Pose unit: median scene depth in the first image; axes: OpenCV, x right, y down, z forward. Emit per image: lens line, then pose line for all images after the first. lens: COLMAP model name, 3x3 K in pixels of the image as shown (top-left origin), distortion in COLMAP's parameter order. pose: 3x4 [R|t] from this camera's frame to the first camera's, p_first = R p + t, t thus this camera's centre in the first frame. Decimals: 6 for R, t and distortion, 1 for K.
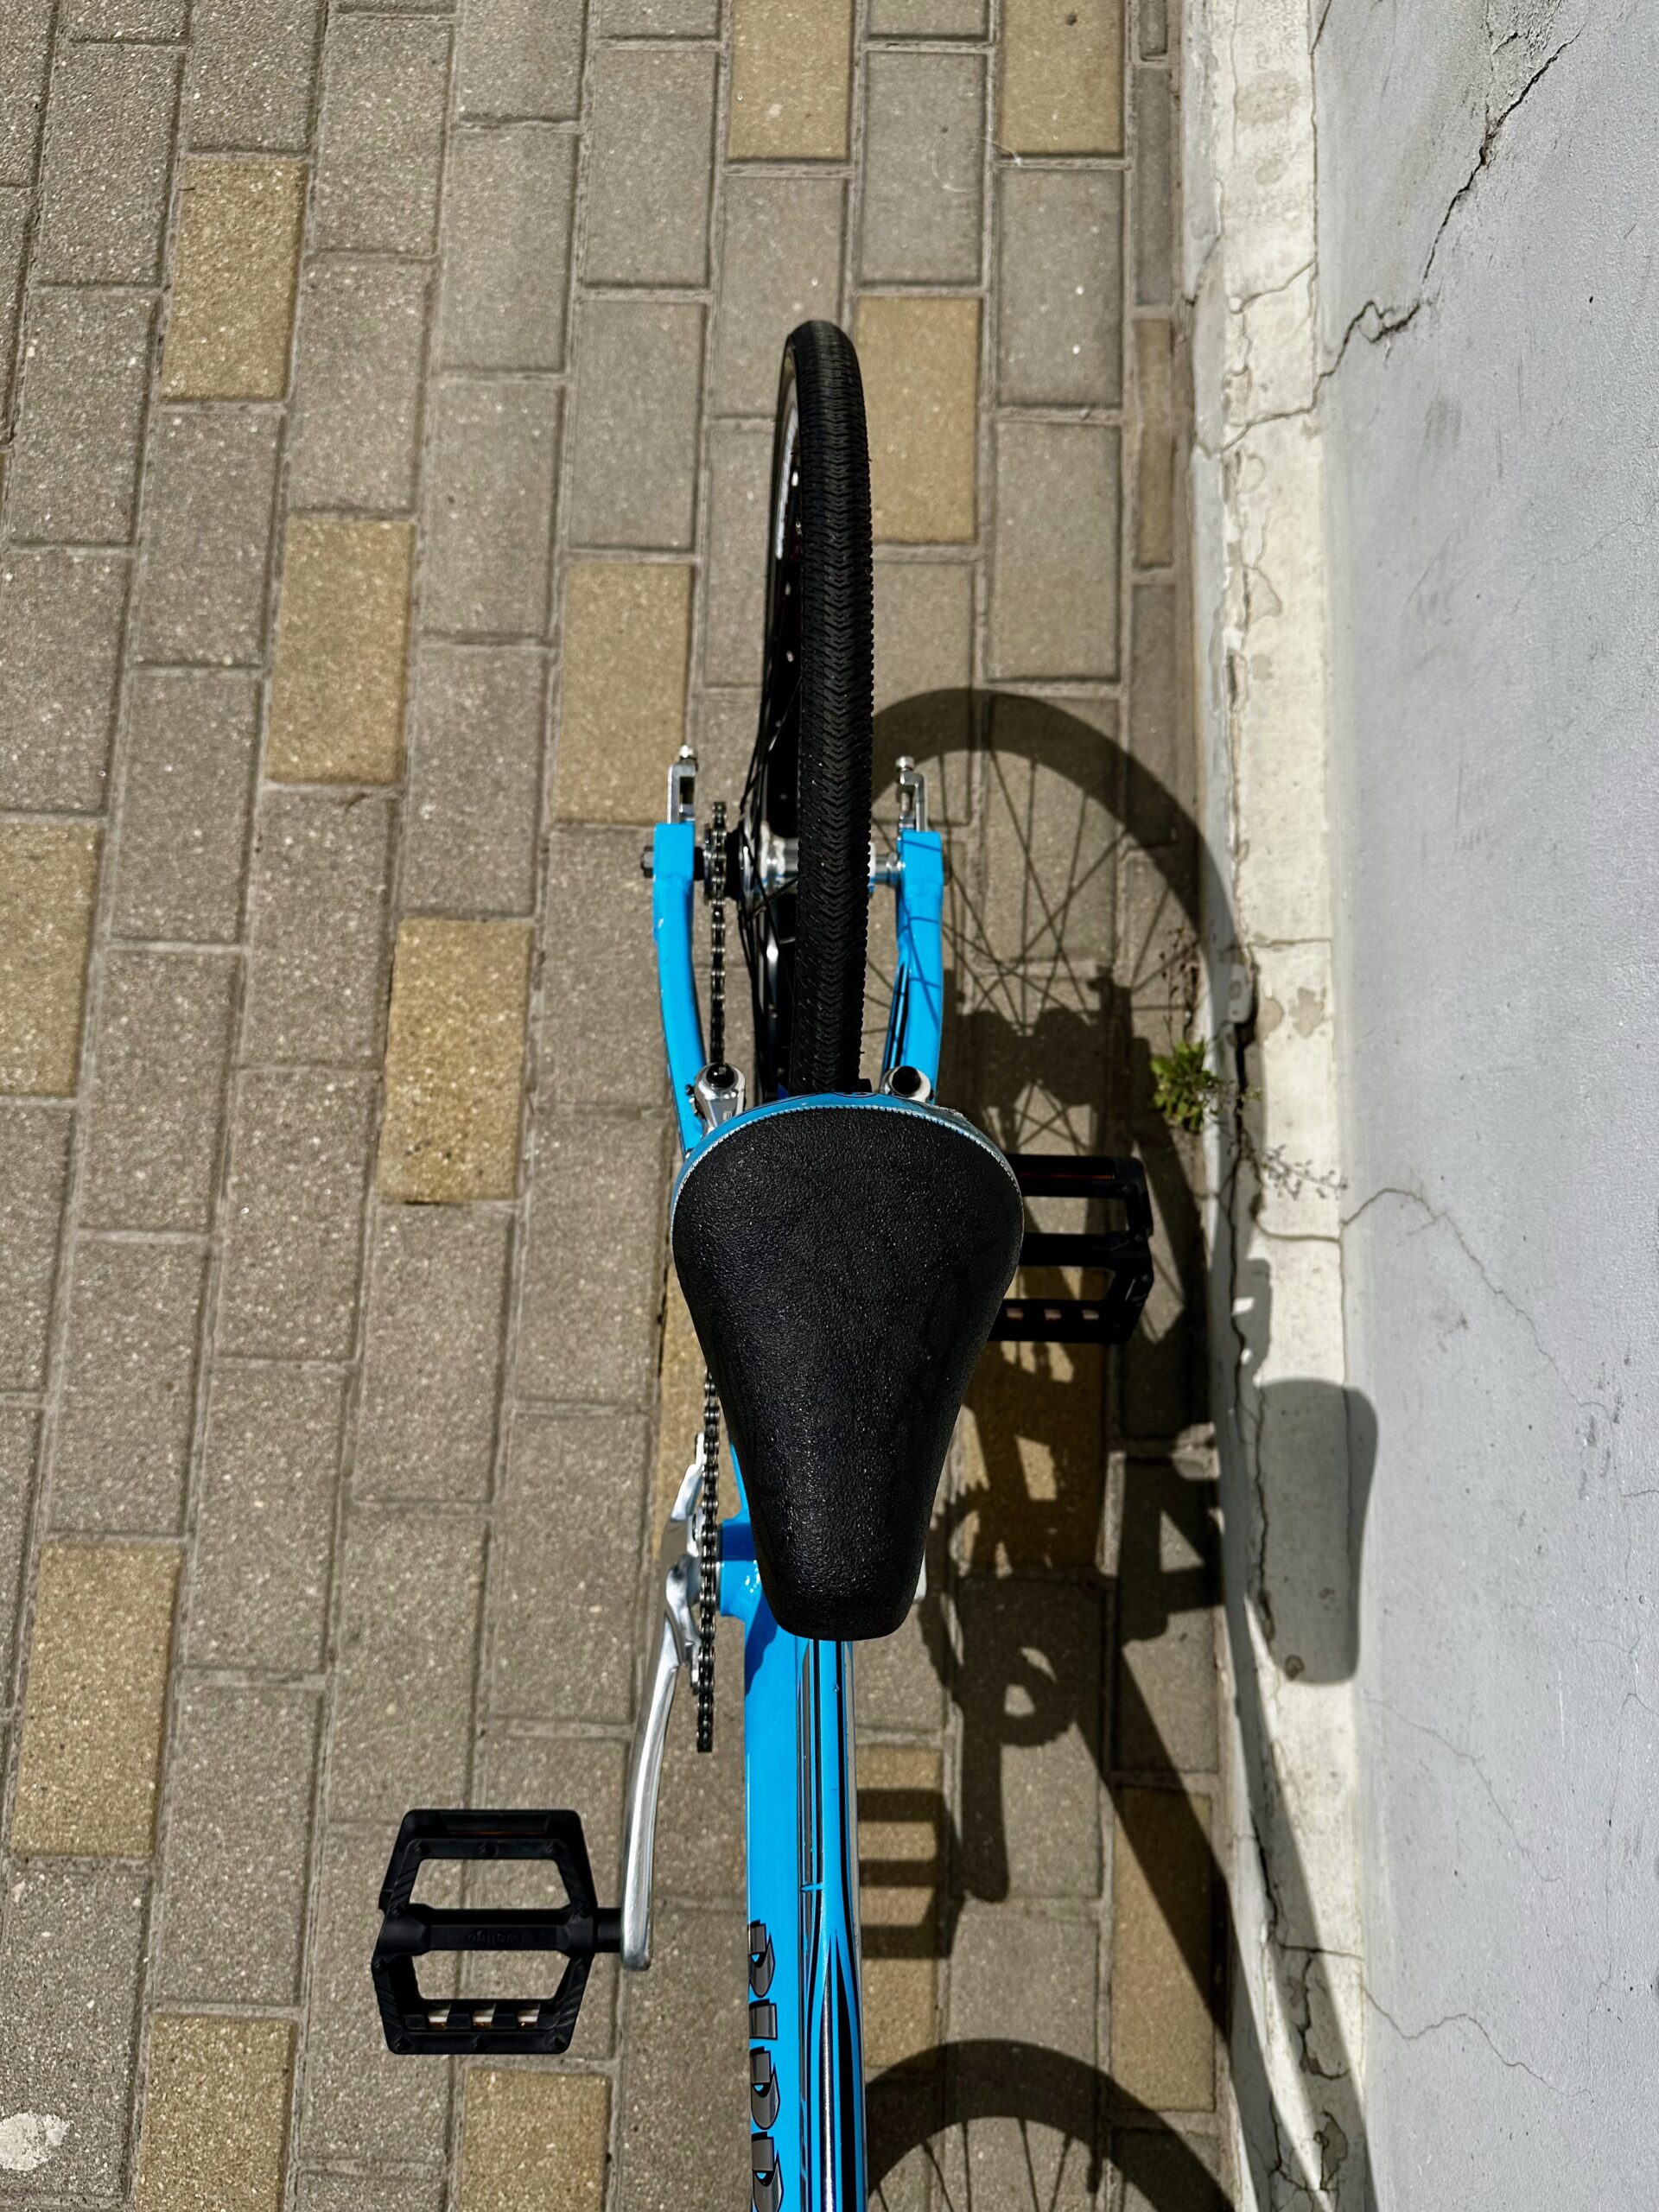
lens RADIAL K [[1587.0, 0, 811.4], [0, 1587.0, 1077.5], [0, 0, 1]] dist [0.045344, -0.065155]
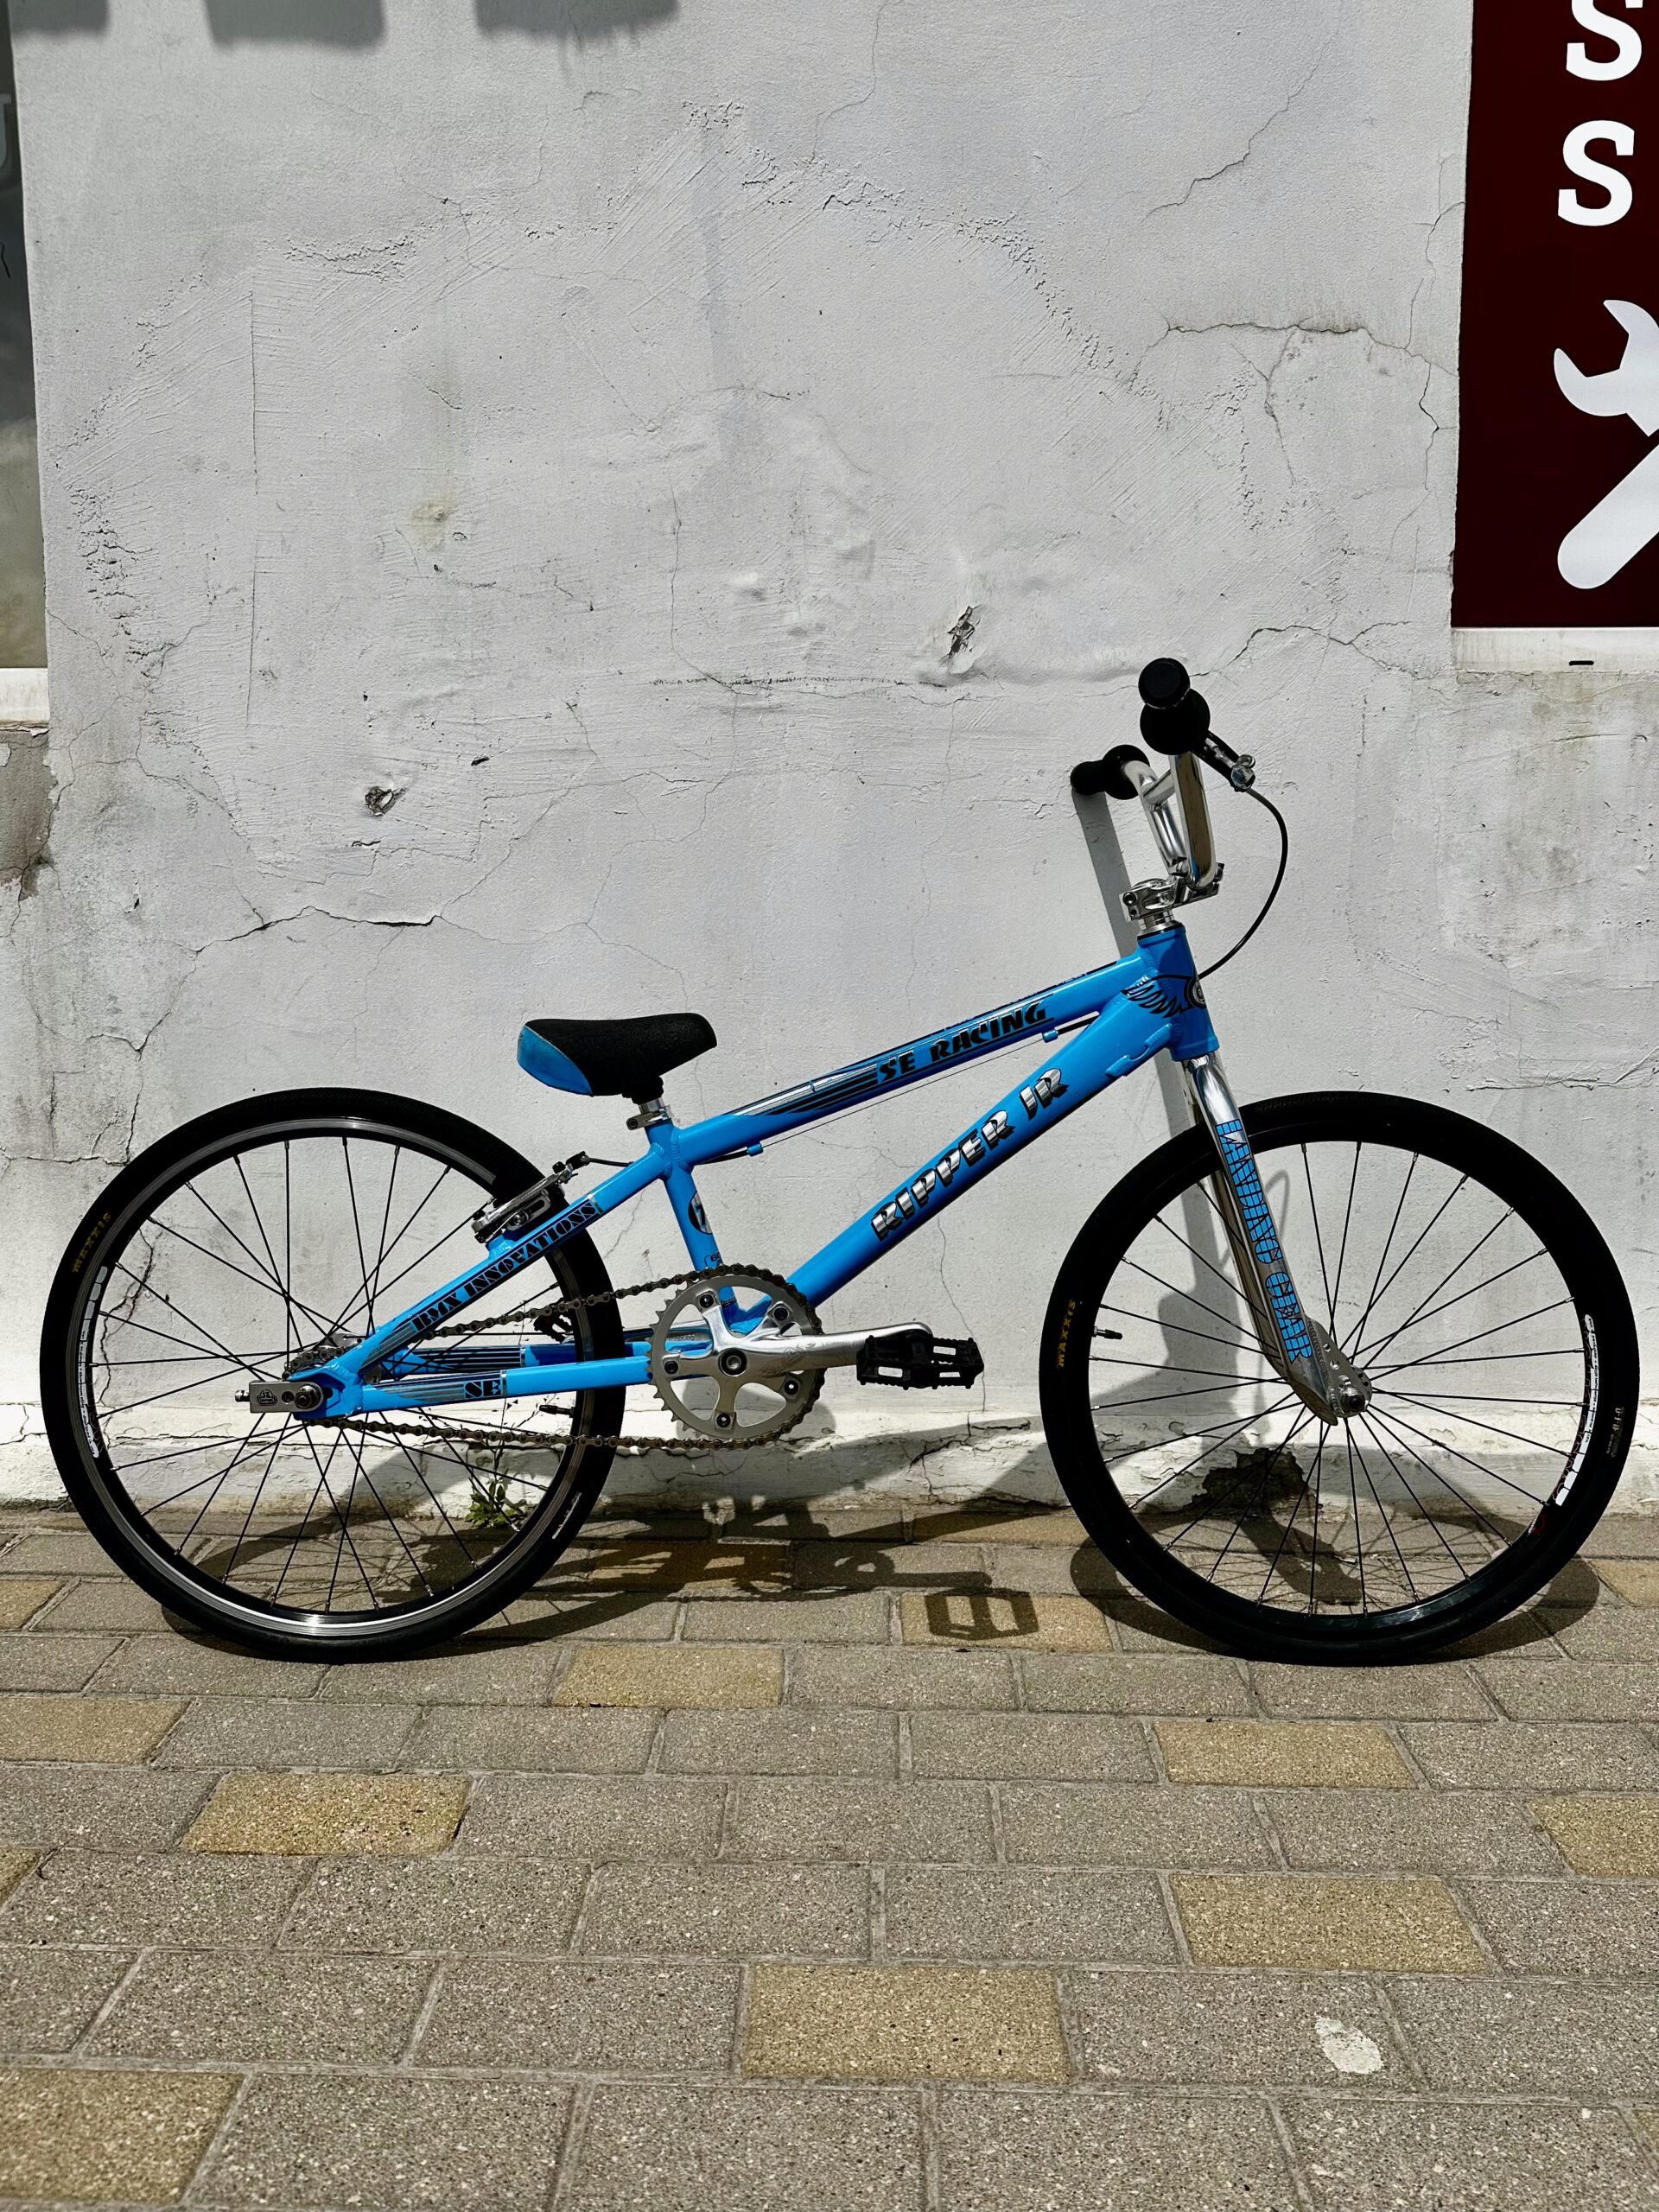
lens RADIAL K [[1587.0, 0, 829.8], [0, 1587.0, 1089.4], [0, 0, 1]] dist [0.045344, -0.065155]
pose [[-0.008216, -0.122876, 0.992388, -1.326484], [0.988208, 0.150746, 0.026847, 0.235167], [-0.152898, 0.980906, 0.120189, 0.347262]]
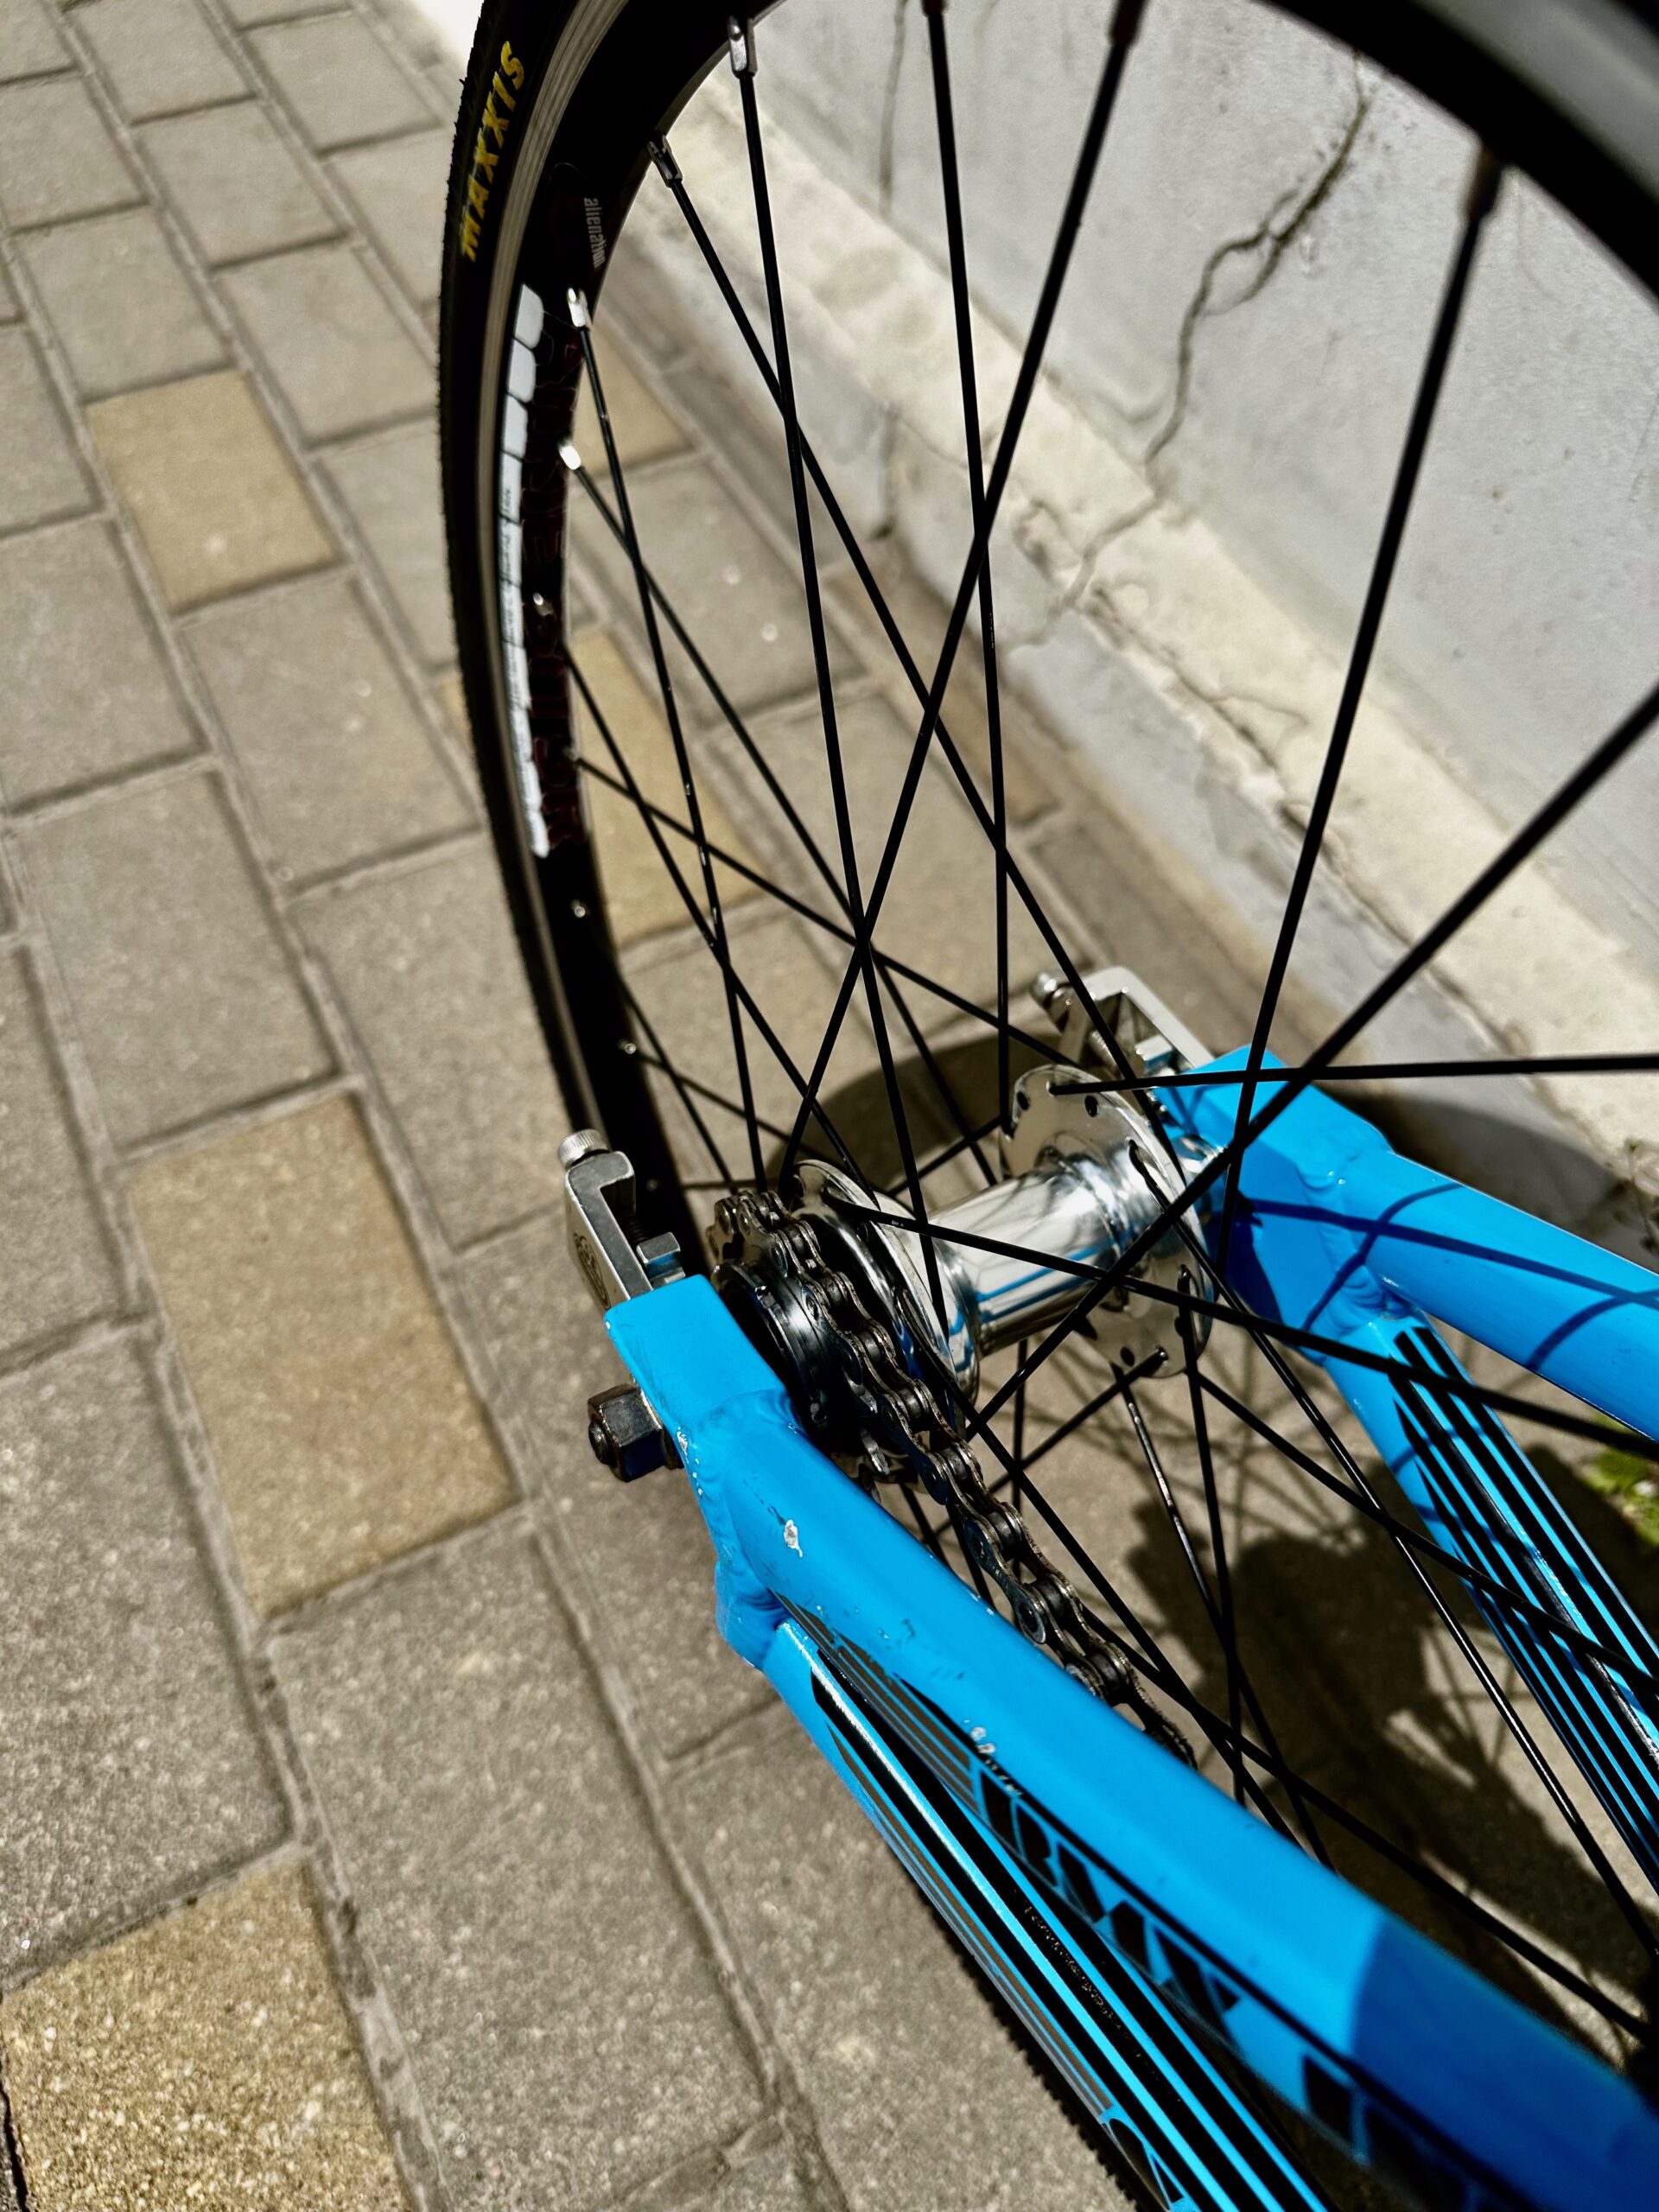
lens RADIAL K [[1587.0, 0, 825.6], [0, 1587.0, 1112.1], [0, 0, 1]] dist [0.045344, -0.065155]
pose [[0.872740, -0.378913, 0.307814, -0.115232], [0.473509, 0.810470, -0.344858, -0.044268], [-0.118802, 0.446724, 0.886749, 0.535664]]
